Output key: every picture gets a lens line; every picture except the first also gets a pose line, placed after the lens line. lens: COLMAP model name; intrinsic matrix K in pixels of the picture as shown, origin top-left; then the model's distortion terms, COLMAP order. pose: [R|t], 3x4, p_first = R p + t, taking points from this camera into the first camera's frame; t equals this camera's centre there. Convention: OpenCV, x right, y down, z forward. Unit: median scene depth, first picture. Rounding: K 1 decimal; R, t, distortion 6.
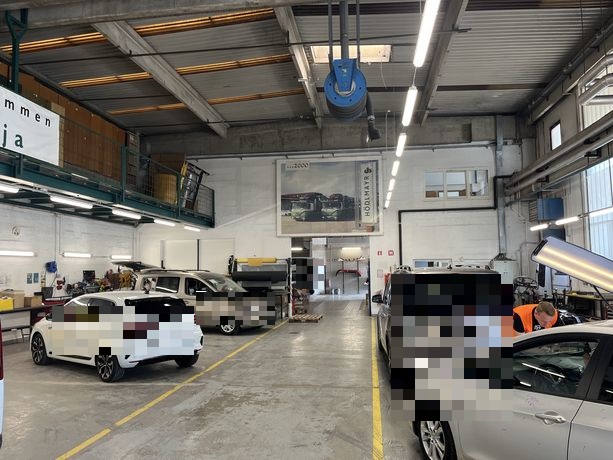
lens RADIAL K [[474.2, 0, 307.4], [0, 474.2, 232.1], [0, 0, 1]] dist [0.000789, -0.000245]
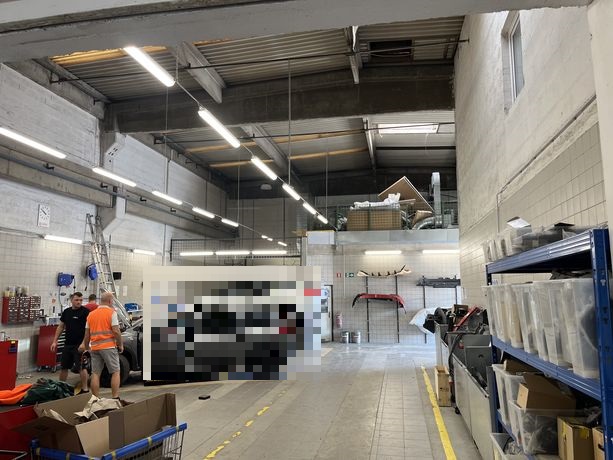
lens RADIAL K [[474.2, 0, 306.0], [0, 474.2, 229.6], [0, 0, 1]] dist [0.000789, -0.000245]
pose [[0.992299, -0.008973, -0.123538, 0.073698], [0.006390, 0.999753, -0.021293, 0.020600], [0.123699, 0.020339, 0.992111, 0.486368]]
